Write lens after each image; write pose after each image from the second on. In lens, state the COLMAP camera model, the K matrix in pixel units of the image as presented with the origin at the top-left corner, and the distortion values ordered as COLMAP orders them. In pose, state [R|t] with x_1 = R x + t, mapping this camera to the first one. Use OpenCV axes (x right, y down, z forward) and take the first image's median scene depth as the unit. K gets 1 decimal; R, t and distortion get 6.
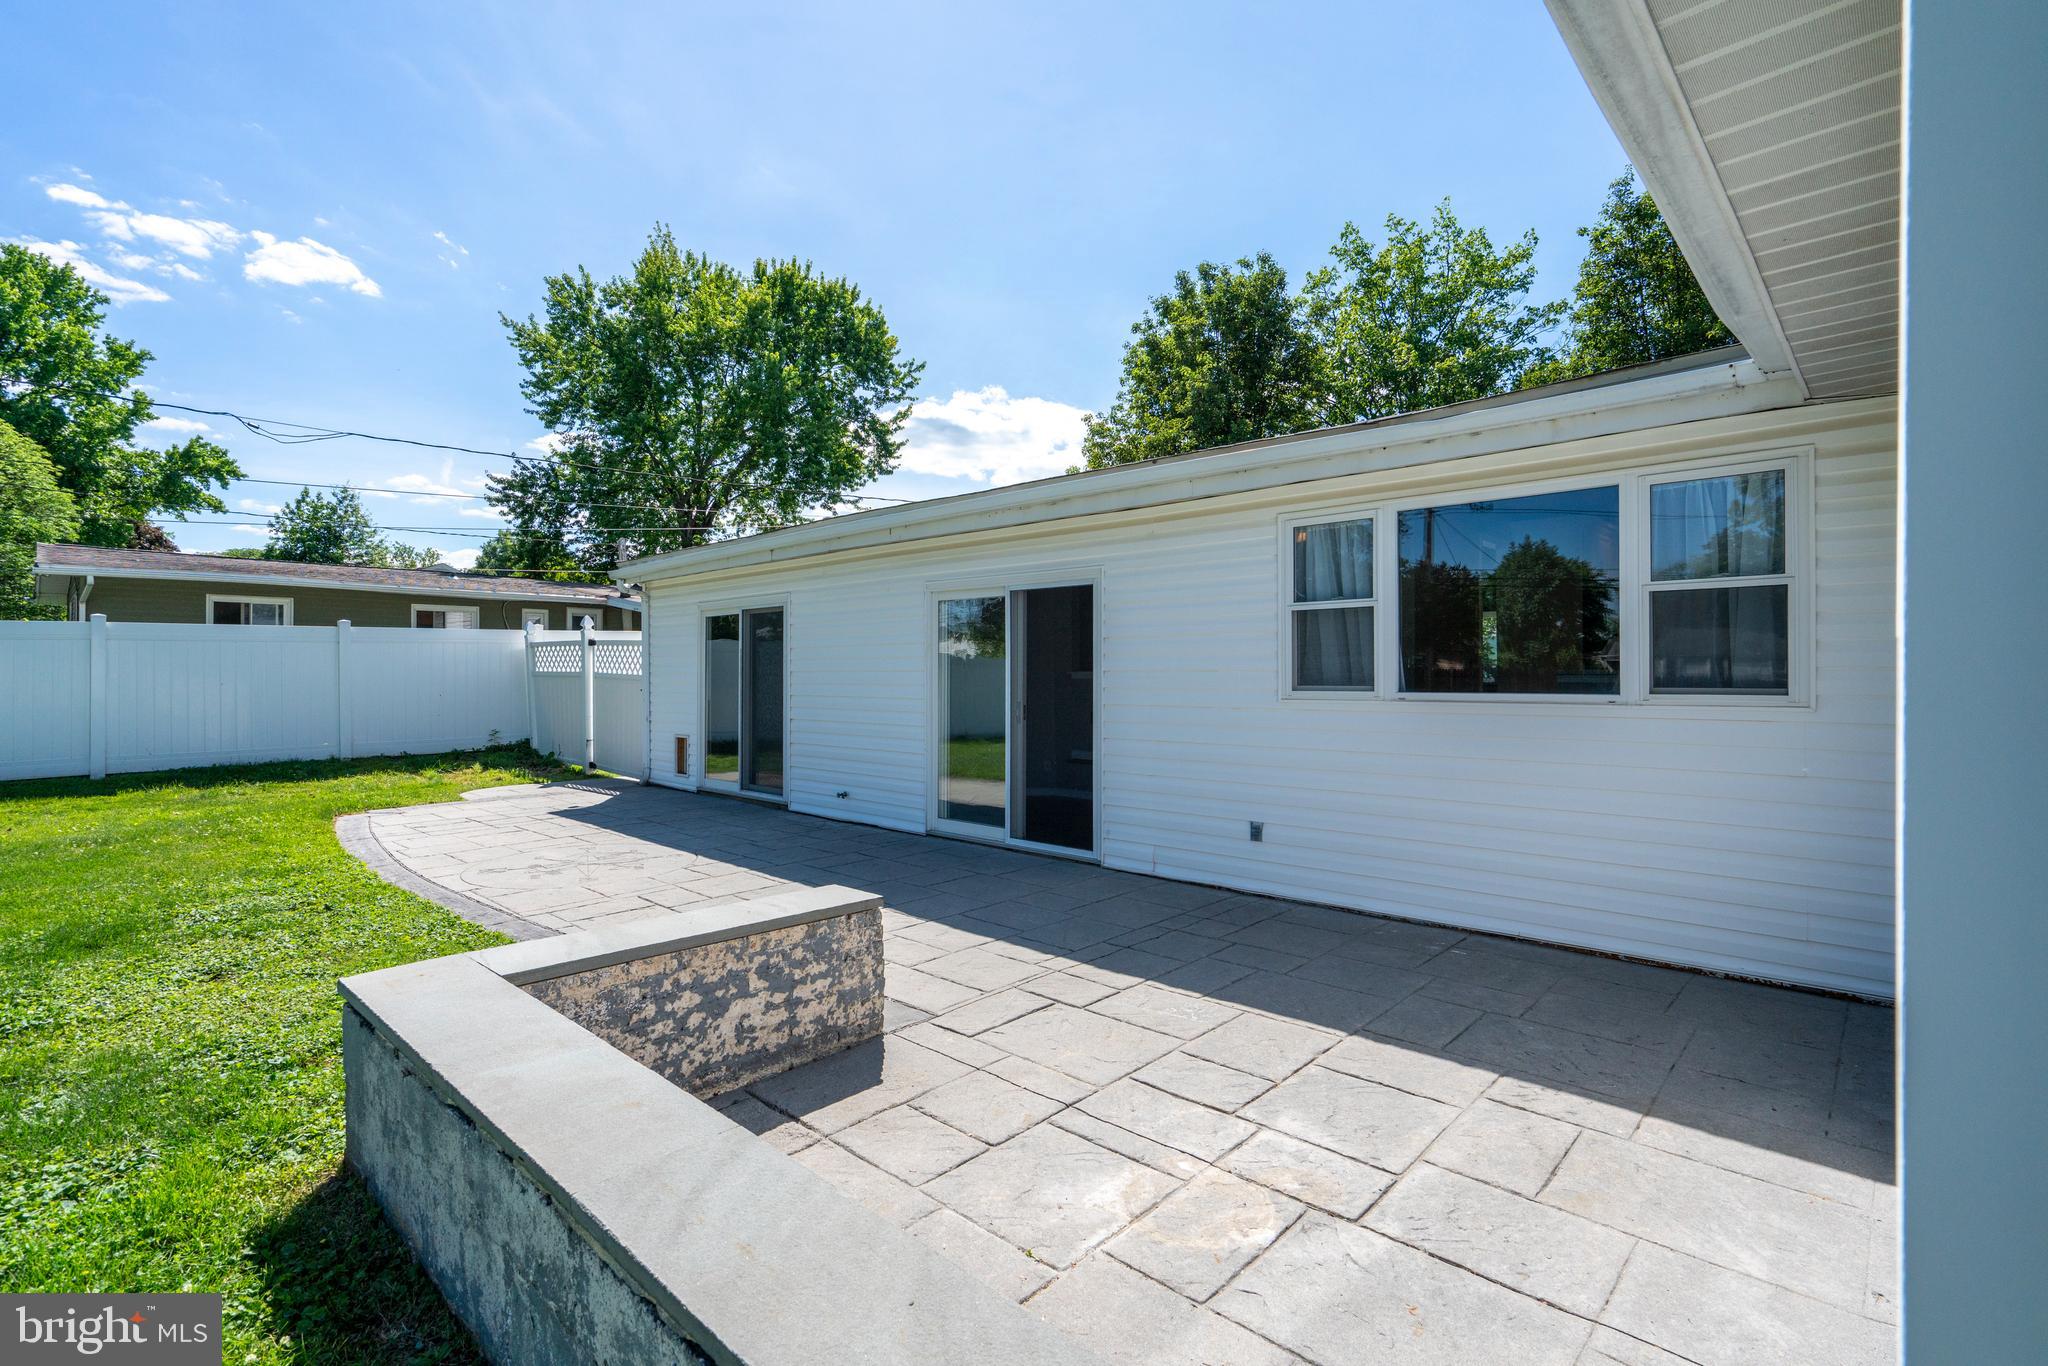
lens RADIAL K [[947.1, 0, 1004.8], [0, 947.1, 675.4], [0, 0, 1]] dist [0.003490, 0.000775]
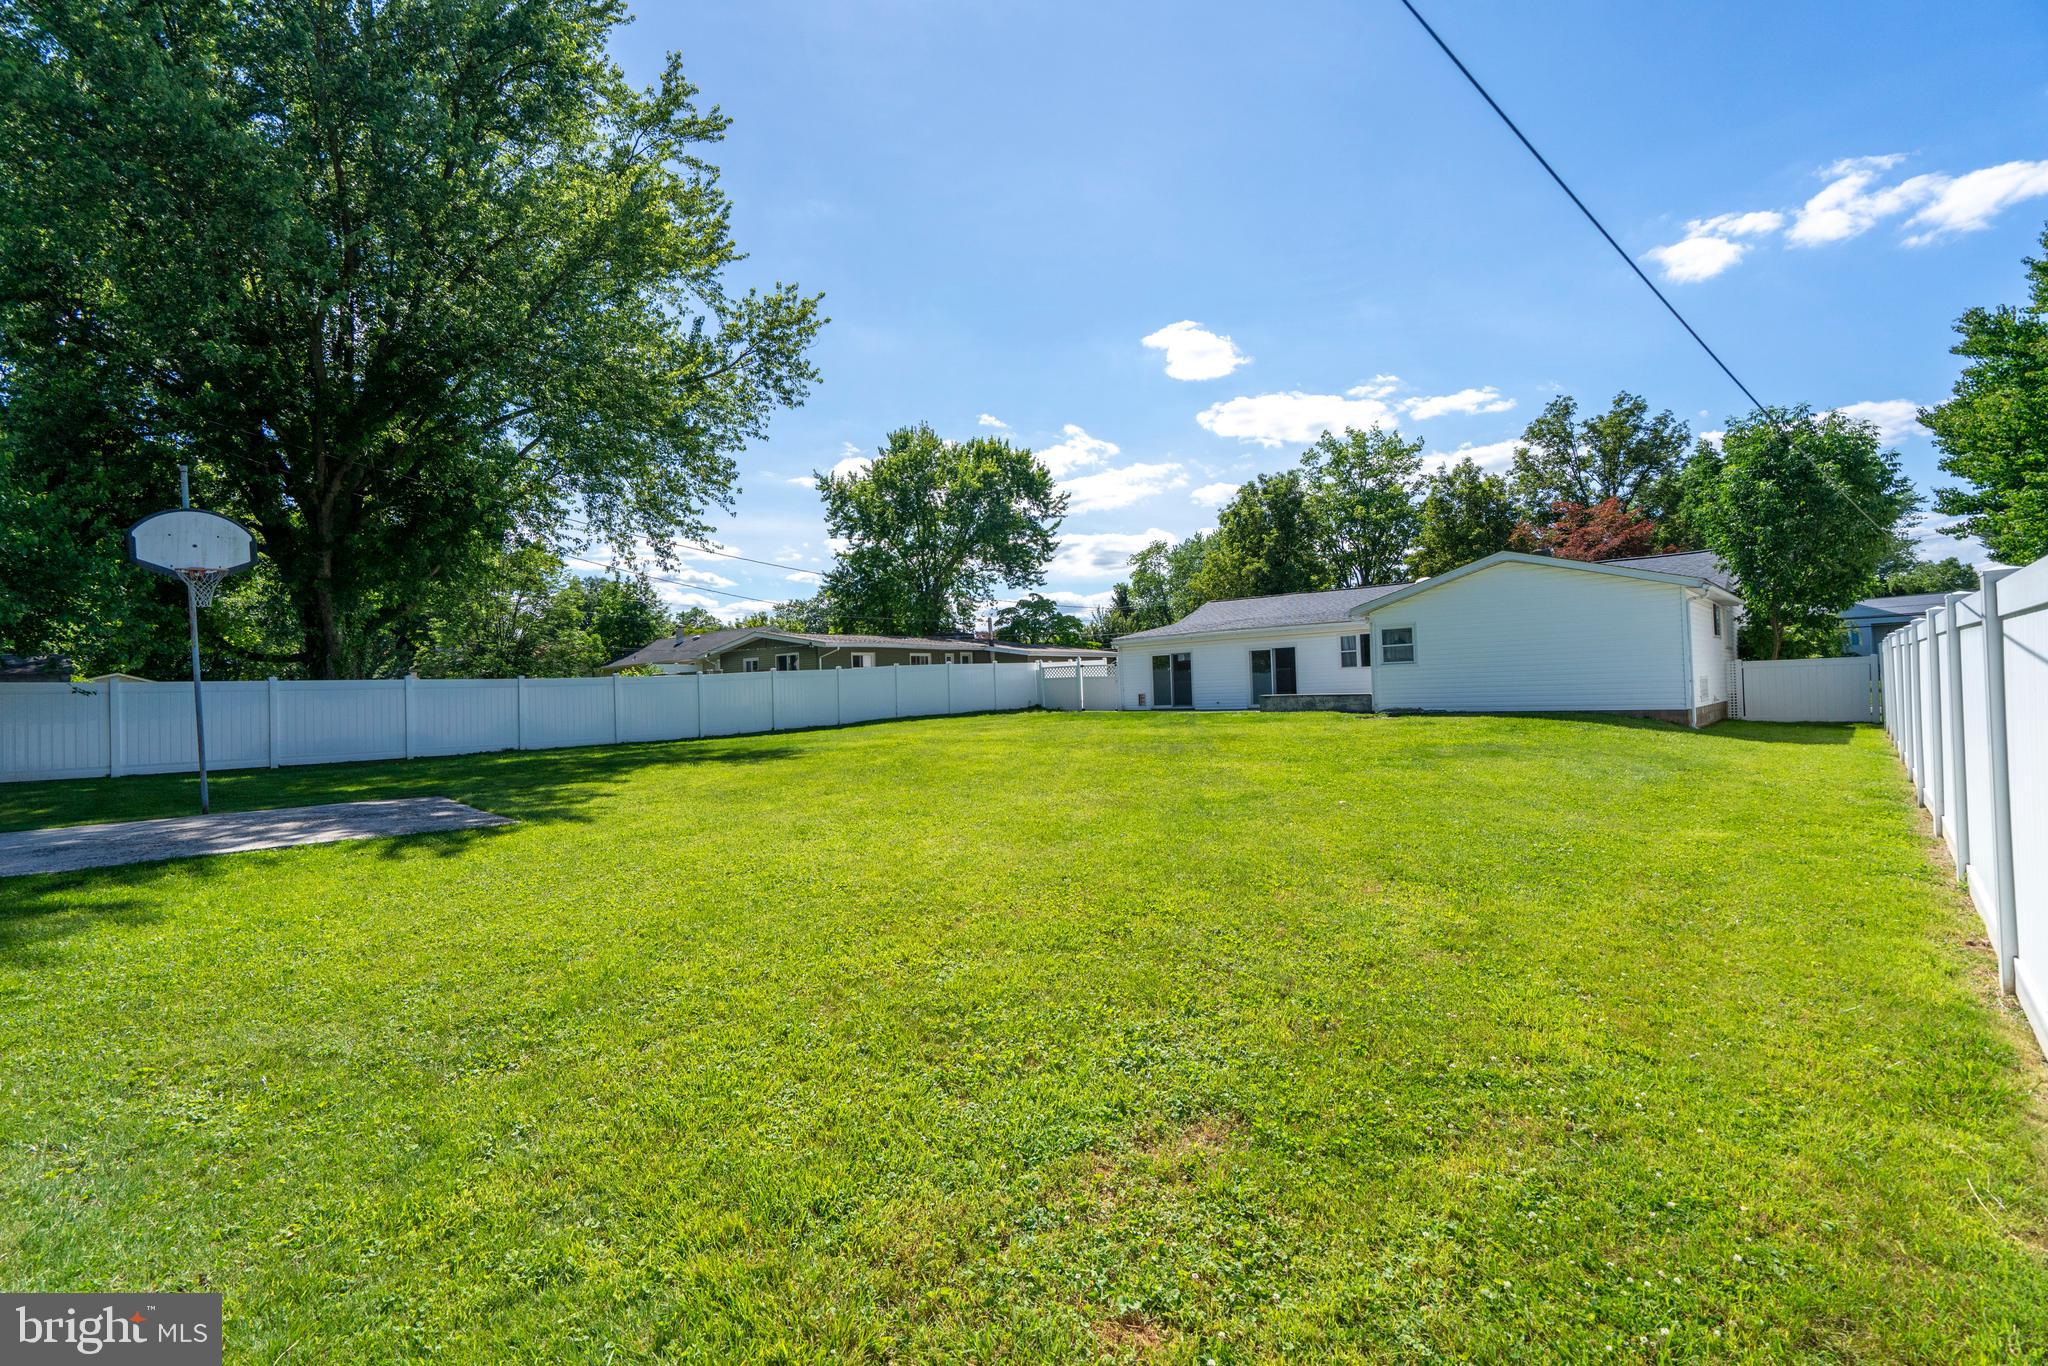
lens RADIAL K [[947.1, 0, 1004.8], [0, 947.1, 675.4], [0, 0, 1]] dist [0.003490, 0.000775]
pose [[0.998855, -0.036631, 0.030777, -0.513142], [0.037283, 0.999086, -0.020902, 0.029674], [-0.029983, 0.022025, 0.999308, -1.248189]]
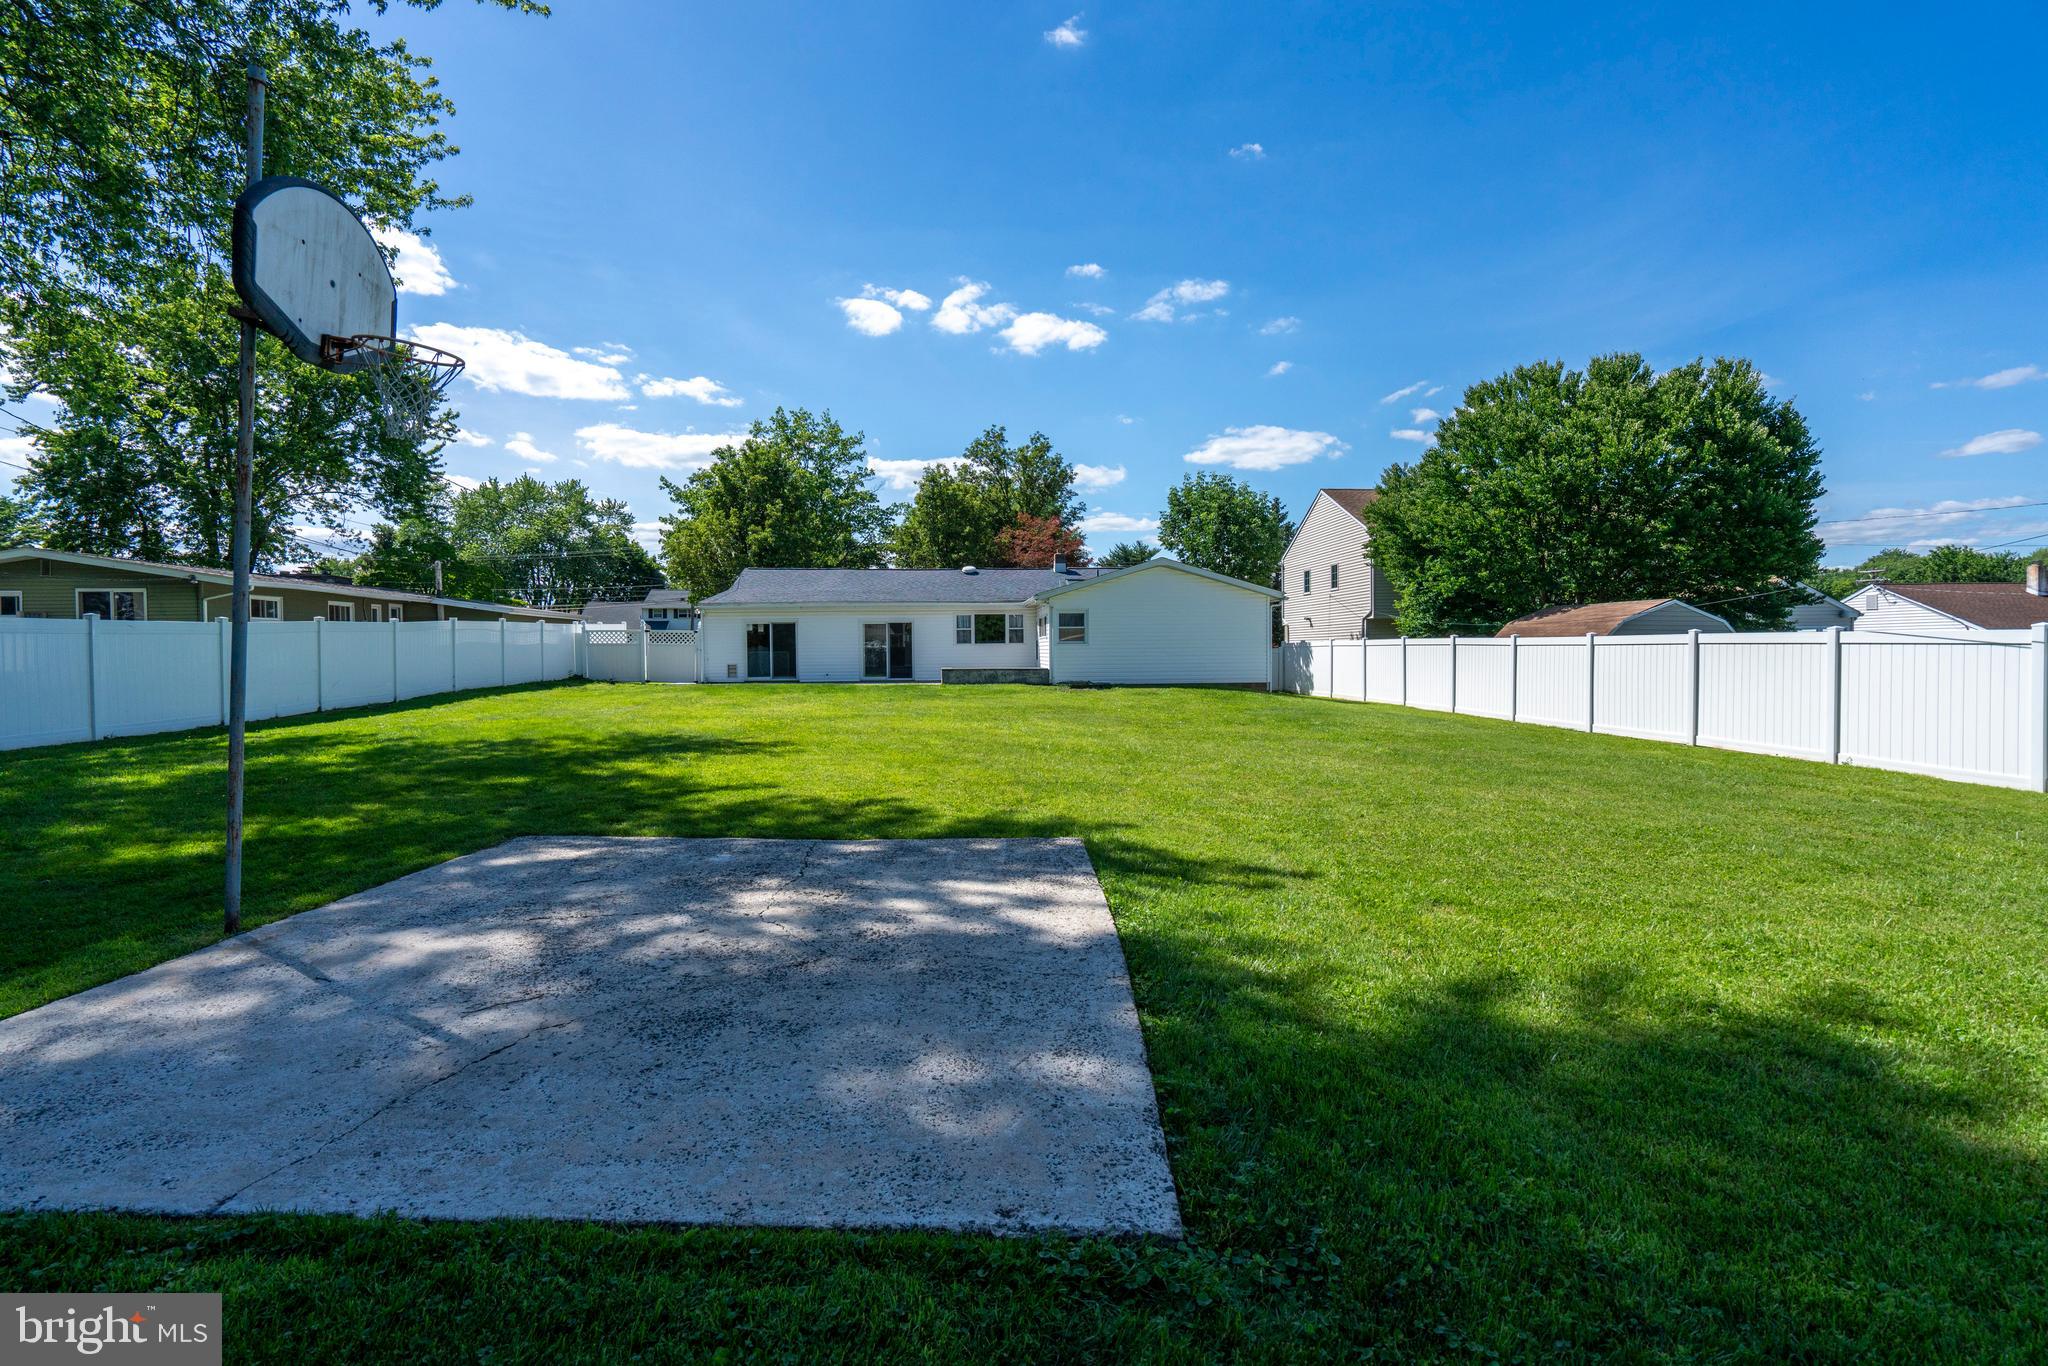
lens RADIAL K [[943.4, 0, 1026.4], [0, 943.4, 665.2], [0, 0, 1]] dist [0.011517, 0.000374]
pose [[0.662863, -0.019356, 0.748490, -1.101116], [0.010302, 0.999807, 0.016732, 0.015877], [-0.748669, -0.003380, 0.662935, -0.925589]]
